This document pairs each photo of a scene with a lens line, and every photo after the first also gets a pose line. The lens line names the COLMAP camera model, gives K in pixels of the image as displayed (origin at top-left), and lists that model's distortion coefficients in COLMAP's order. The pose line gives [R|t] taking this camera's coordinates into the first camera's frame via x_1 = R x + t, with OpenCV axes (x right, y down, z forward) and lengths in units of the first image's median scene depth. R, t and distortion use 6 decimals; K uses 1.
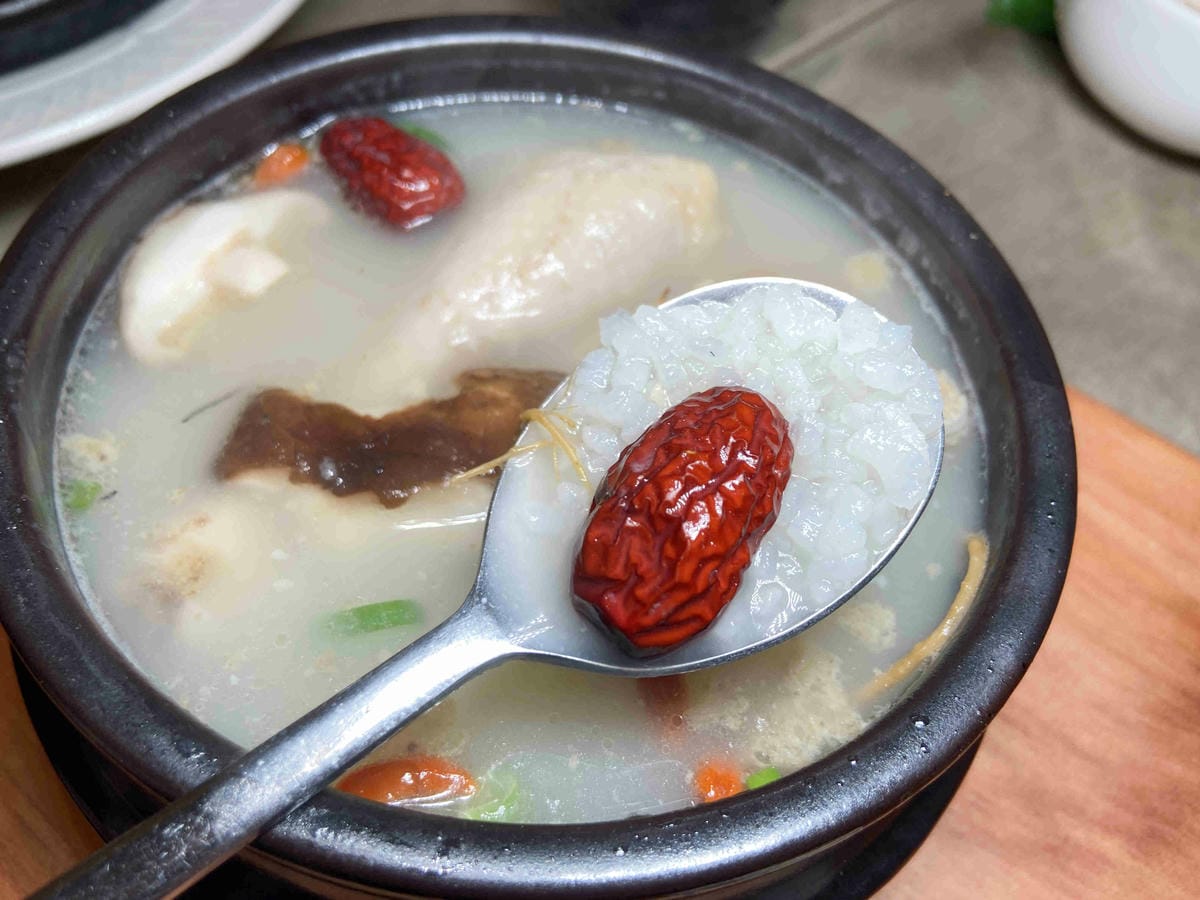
lens RADIAL K [[936.1, 0, 600.0], [0, 936.1, 450.0], [0, 0, 1]] dist [0.008253, -0.064715]
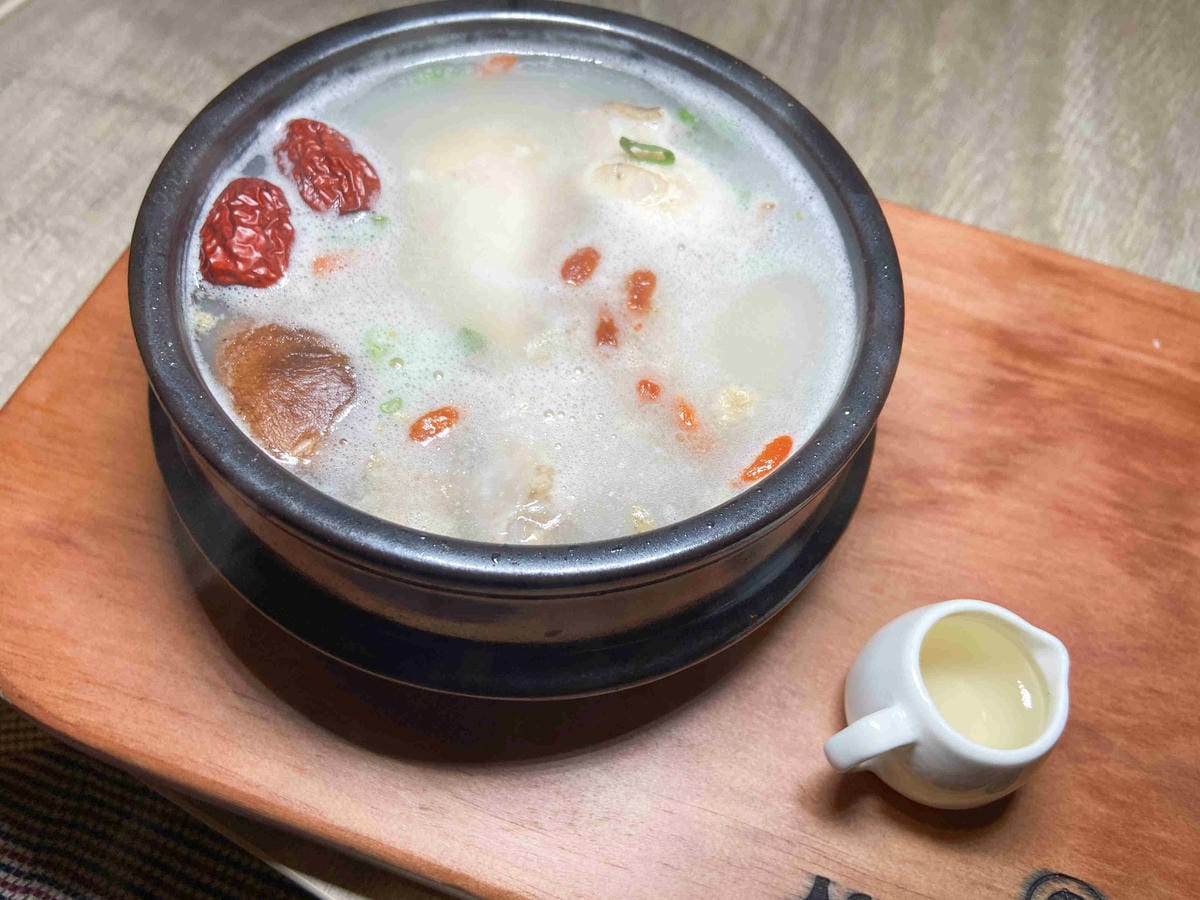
lens RADIAL K [[922.0, 0, 607.8], [0, 922.0, 450.2], [0, 0, 1]] dist [0.110688, -0.177083]
pose [[0.941683, -0.285816, 0.177602, -0.240715], [0.265521, 0.955353, 0.129610, 0.015850], [-0.206717, -0.074895, 0.975530, -0.337955]]
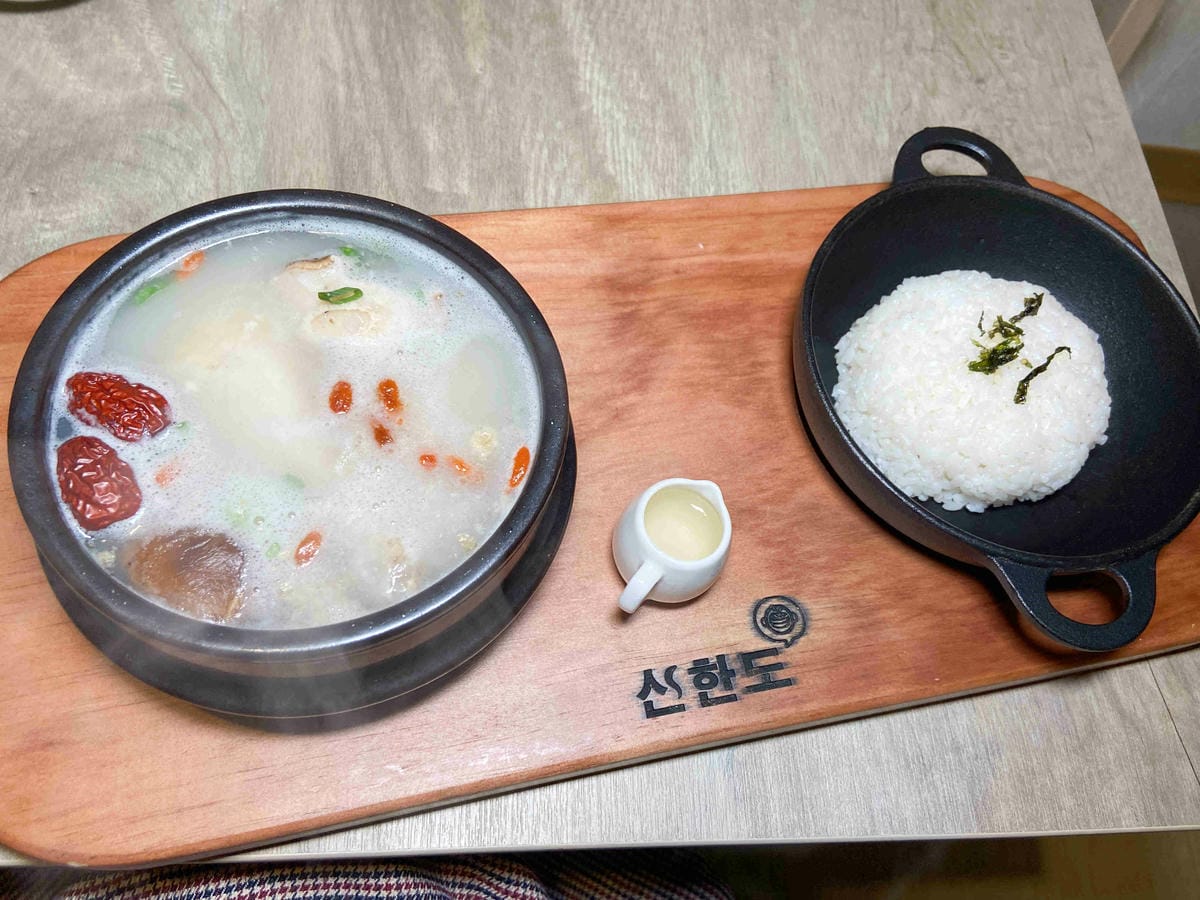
lens RADIAL K [[922.0, 0, 607.8], [0, 922.0, 450.2], [0, 0, 1]] dist [0.110688, -0.177083]
pose [[0.638973, -0.687586, 0.344876, -0.337500], [0.561699, 0.723378, 0.401520, -0.402280], [-0.525555, -0.062844, 0.848435, -0.855896]]
